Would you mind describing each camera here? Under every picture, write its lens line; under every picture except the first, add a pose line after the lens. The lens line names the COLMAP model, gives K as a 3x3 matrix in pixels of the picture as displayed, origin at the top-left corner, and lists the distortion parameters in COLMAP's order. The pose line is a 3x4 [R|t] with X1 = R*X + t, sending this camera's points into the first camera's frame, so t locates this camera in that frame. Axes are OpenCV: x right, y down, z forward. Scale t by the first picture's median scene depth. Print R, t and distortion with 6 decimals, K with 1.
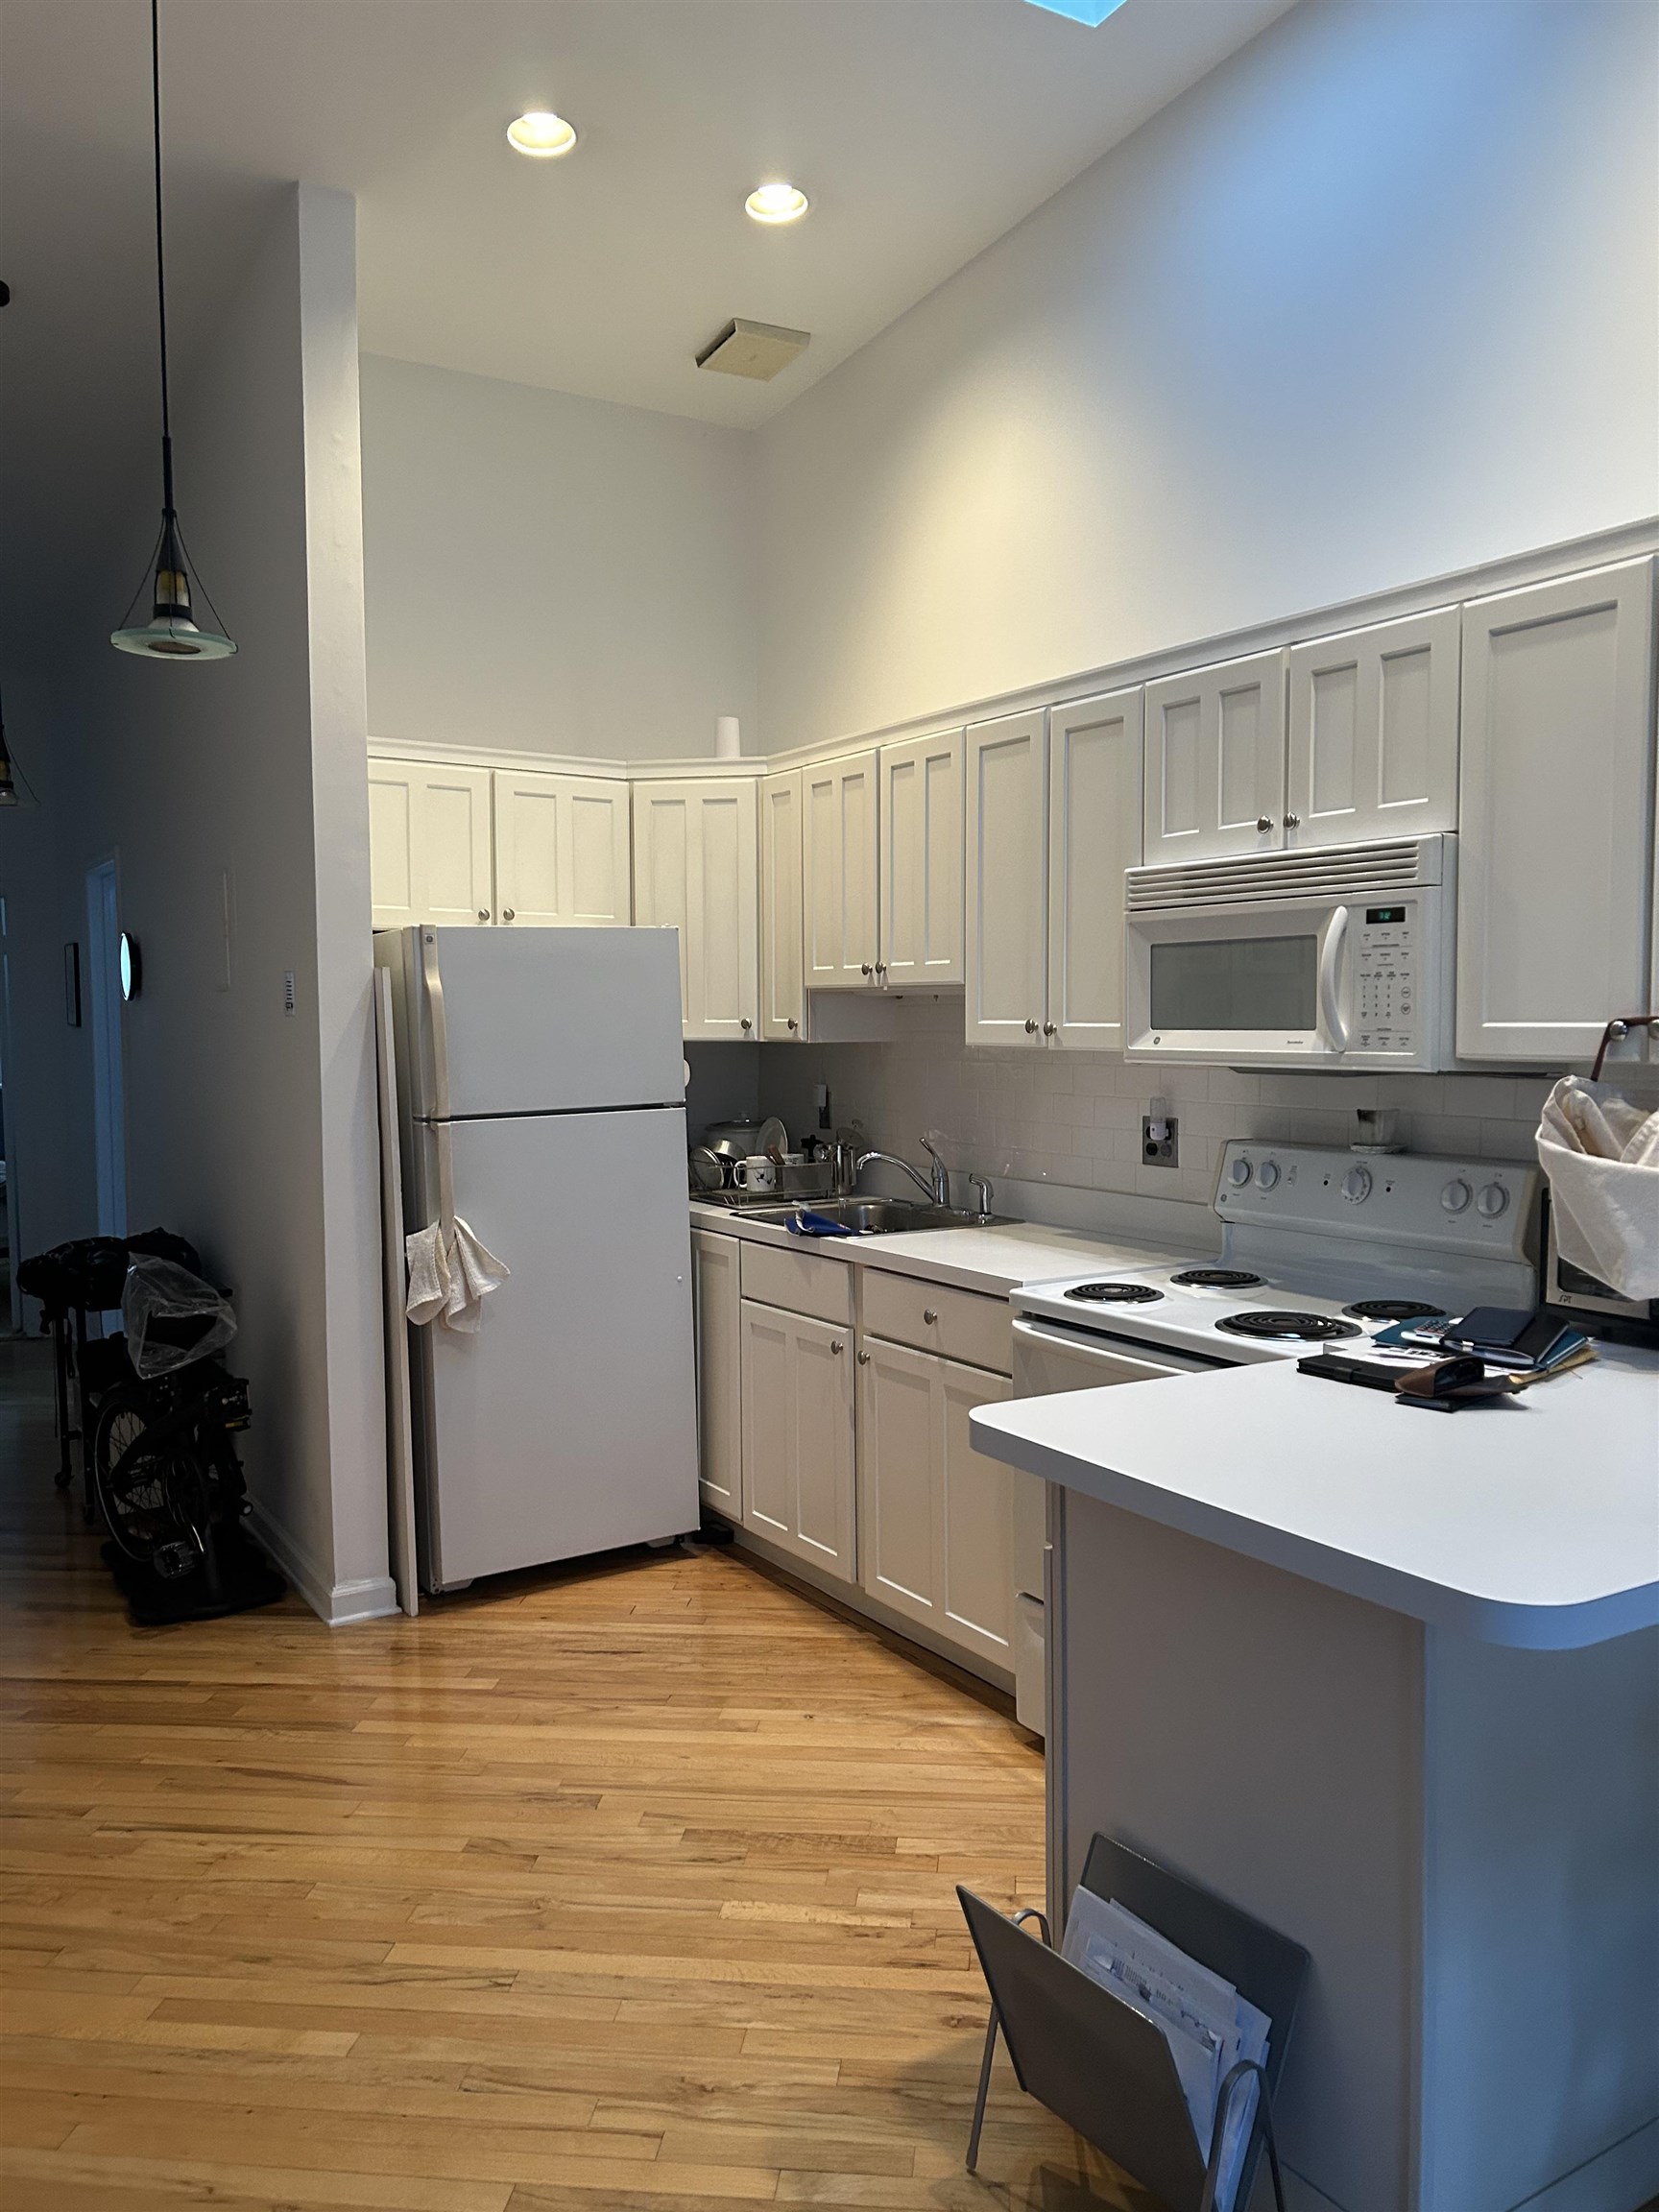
lens RADIAL K [[1617.4, 0, 839.5], [0, 1617.4, 1124.6], [0, 0, 1]] dist [0.139980, -0.297911]
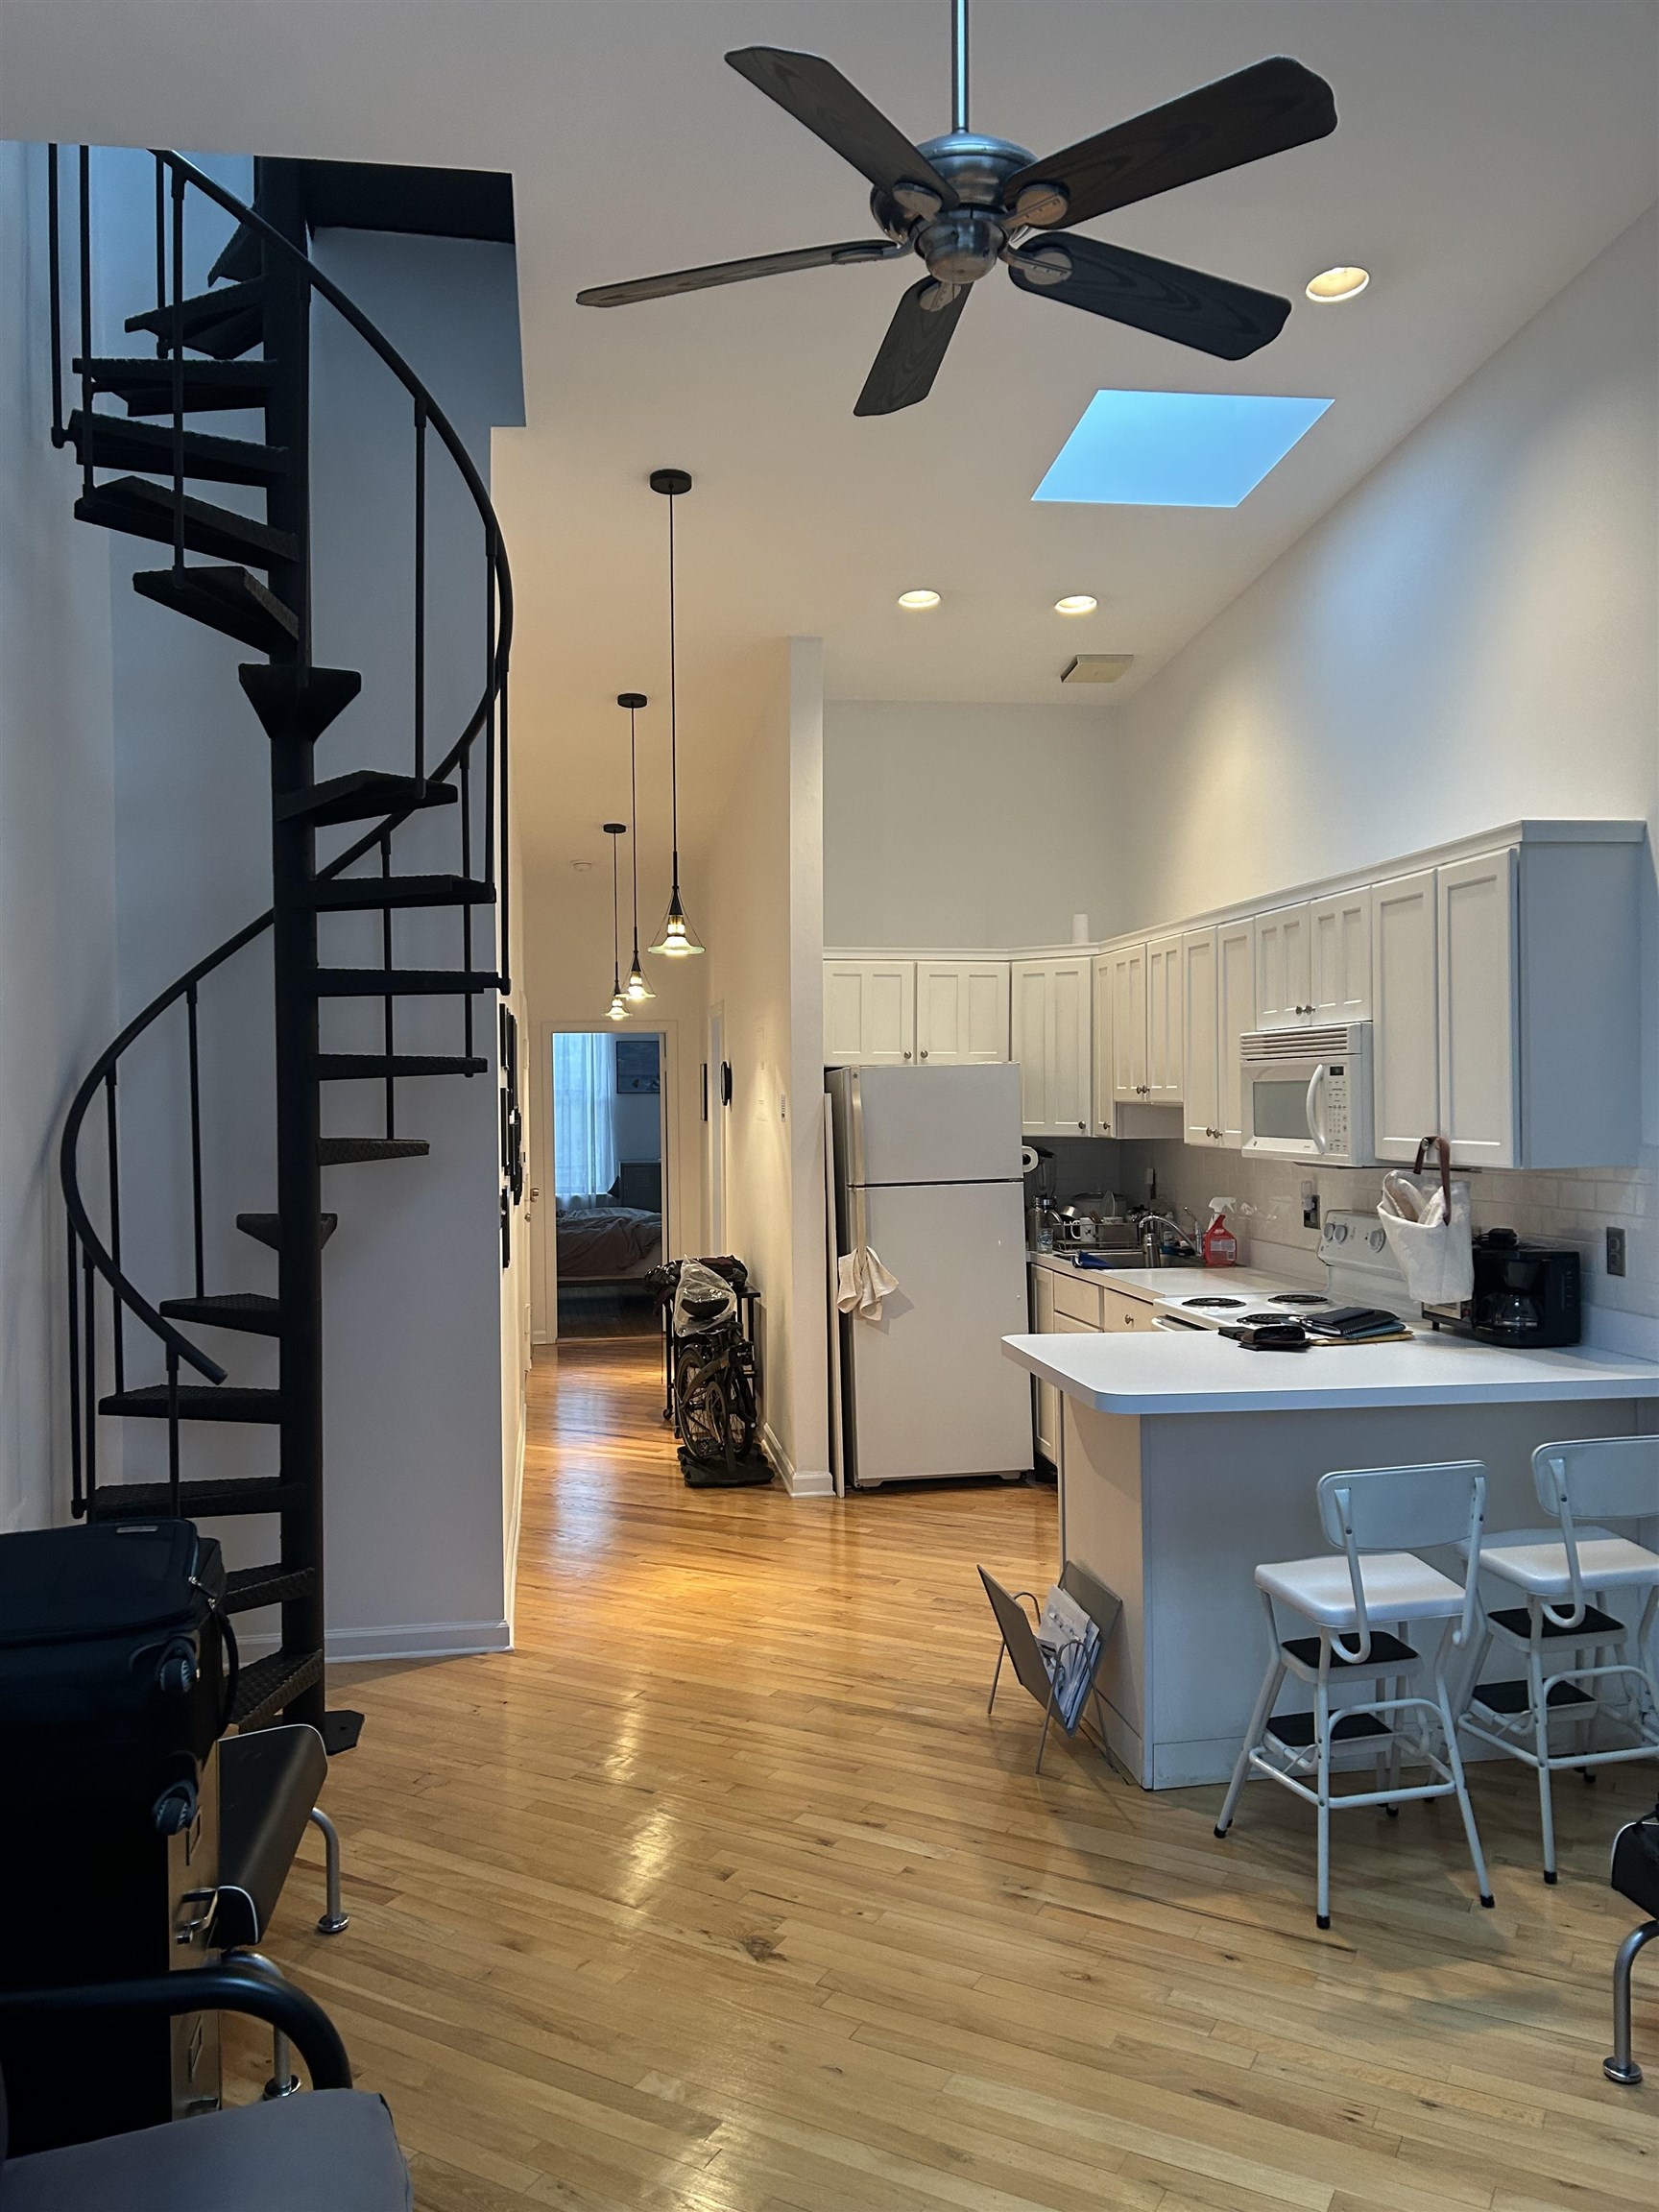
lens RADIAL K [[1617.4, 0, 839.5], [0, 1617.4, 1124.6], [0, 0, 1]] dist [0.139980, -0.297911]
pose [[0.922678, 0.004548, -0.385544, 0.353861], [-0.023486, 0.998737, -0.044426, 0.007334], [0.384855, 0.050046, 0.921619, -0.488446]]
